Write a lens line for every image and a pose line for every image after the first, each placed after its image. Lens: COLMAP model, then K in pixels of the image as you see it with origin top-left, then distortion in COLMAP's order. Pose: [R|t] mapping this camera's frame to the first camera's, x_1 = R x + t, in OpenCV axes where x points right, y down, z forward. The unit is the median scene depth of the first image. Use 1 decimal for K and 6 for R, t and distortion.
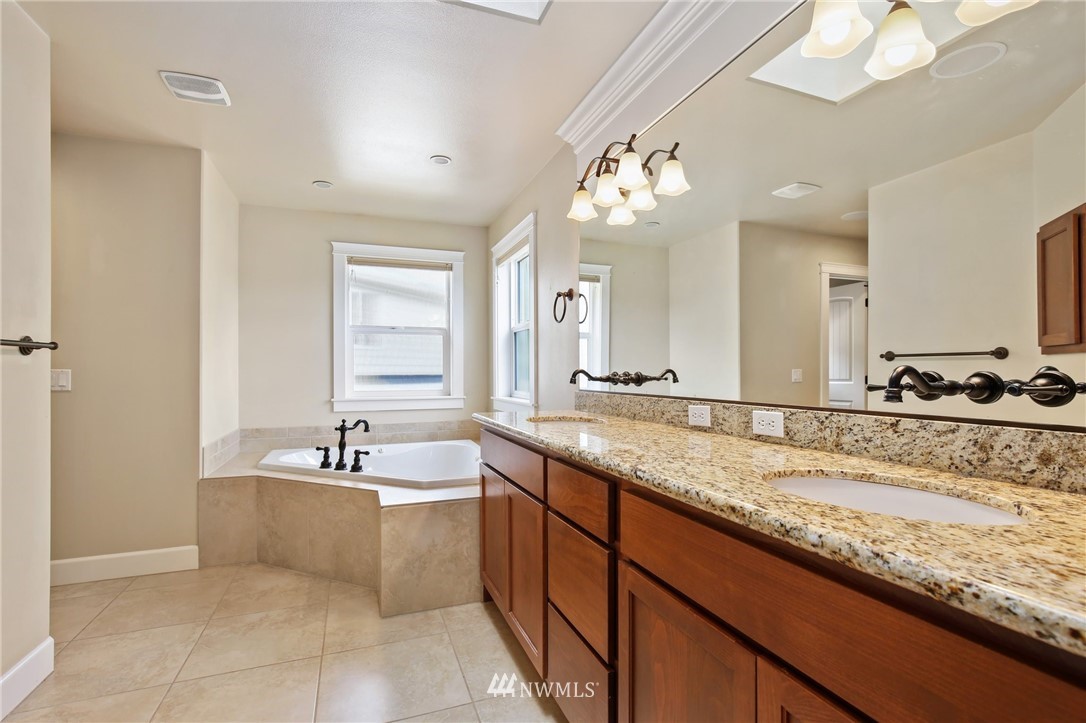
lens RADIAL K [[501.5, 0, 542.2], [0, 501.5, 364.8], [0, 0, 1]] dist [-0.012911, 0.003020]
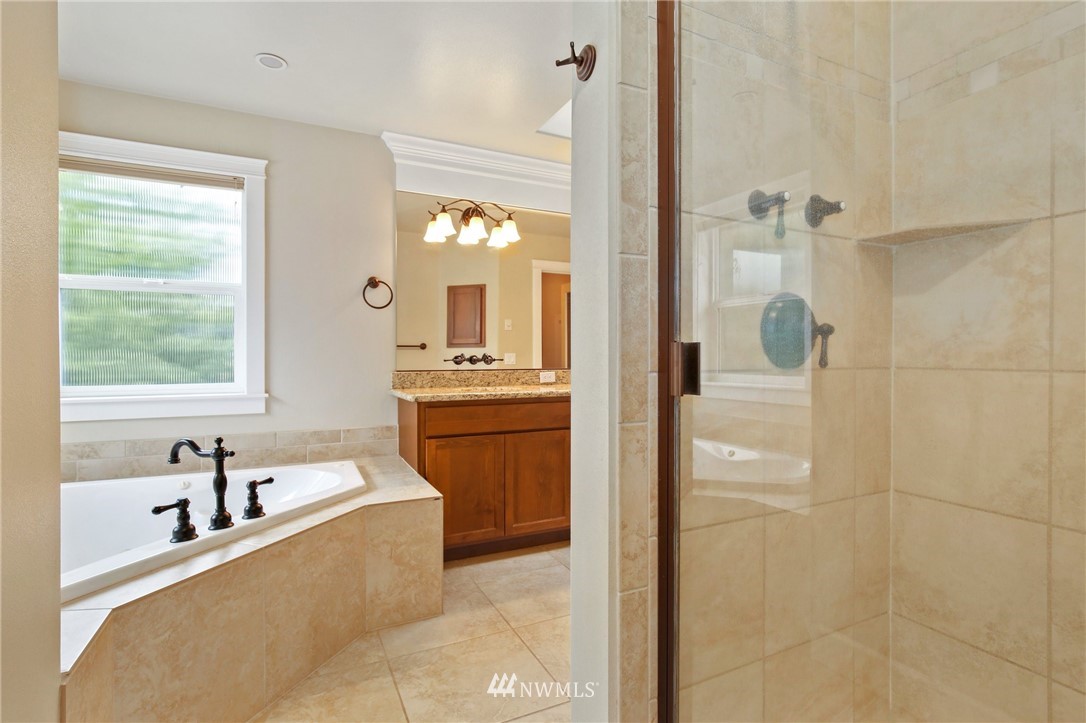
lens RADIAL K [[544.0, 0, 544.1], [0, 544.0, 361.0], [0, 0, 1]] dist [-0.004492, 0.000171]
pose [[-0.104071, -0.005263, 0.994556, -1.245453], [-0.013143, 0.999906, 0.003916, 0.019881], [-0.994483, -0.012664, -0.104130, 0.844831]]
